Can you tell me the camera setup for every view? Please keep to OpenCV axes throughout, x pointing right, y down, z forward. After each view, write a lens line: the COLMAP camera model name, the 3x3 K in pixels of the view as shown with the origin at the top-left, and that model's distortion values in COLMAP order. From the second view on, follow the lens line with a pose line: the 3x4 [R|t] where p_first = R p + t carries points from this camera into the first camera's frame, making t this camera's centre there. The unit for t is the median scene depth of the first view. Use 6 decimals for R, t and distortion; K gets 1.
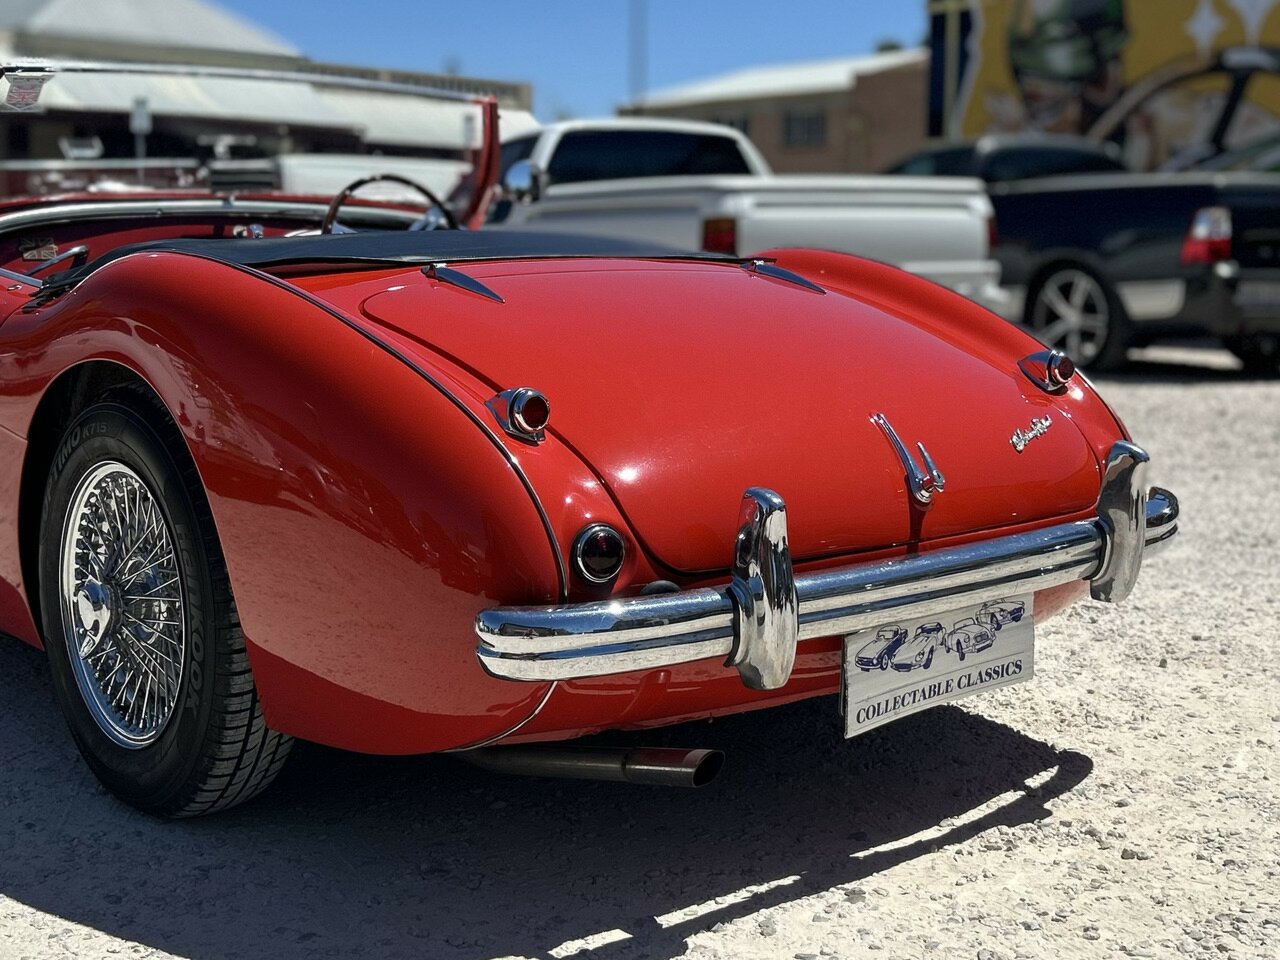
lens RADIAL K [[1721.1, 0, 698.4], [0, 1721.1, 369.1], [0, 0, 1]] dist [0.118008, -0.324822]
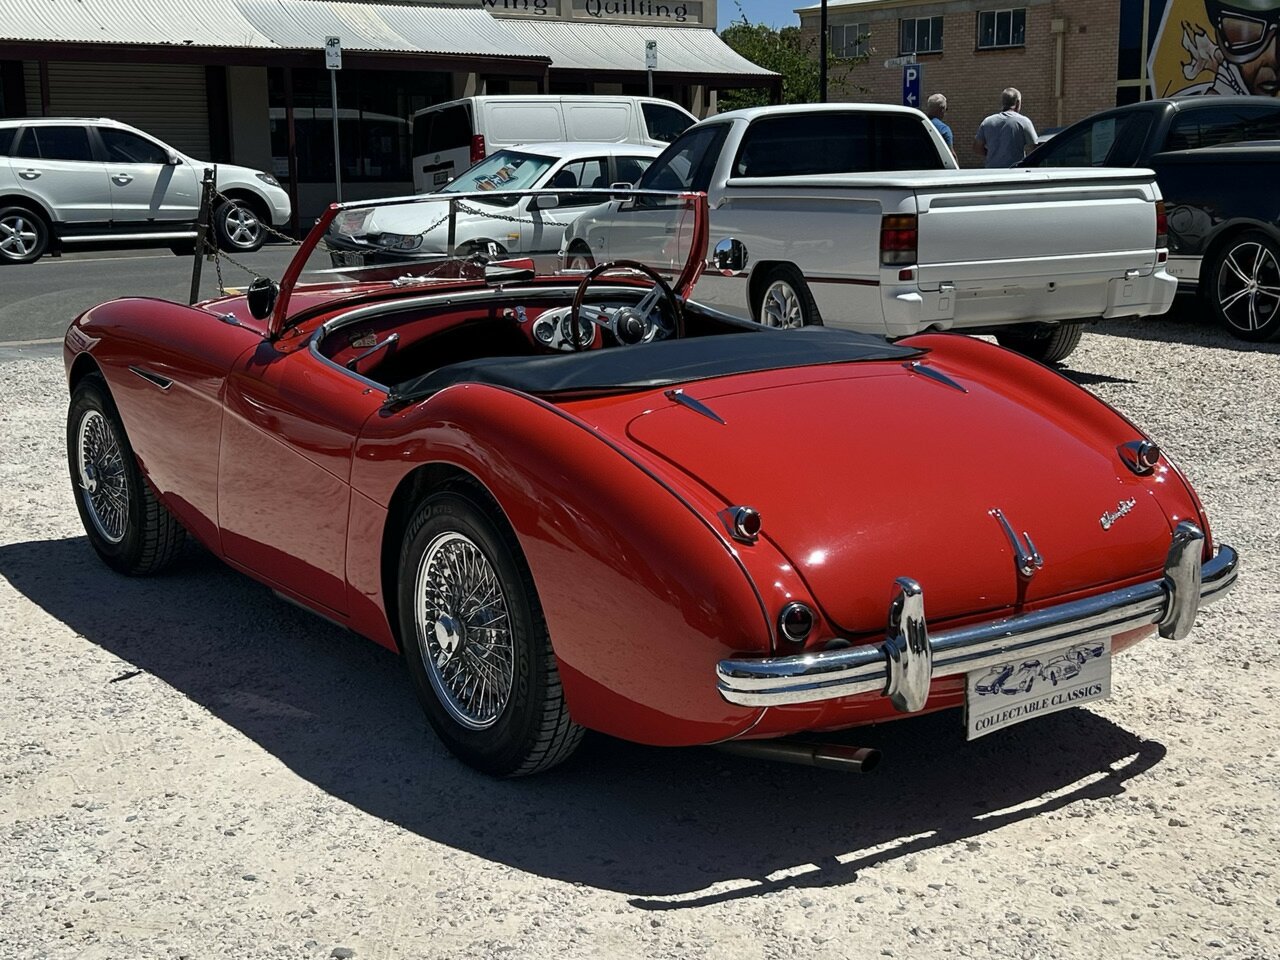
lens RADIAL K [[1759.1, 0, 669.9], [0, 1759.1, 478.5], [0, 0, 1]] dist [0.199706, -0.667371]
pose [[0.992489, 0.001596, -0.122326, 0.017968], [0.011823, 0.993983, 0.108893, -0.160454], [0.121764, -0.109521, 0.986498, -0.446418]]
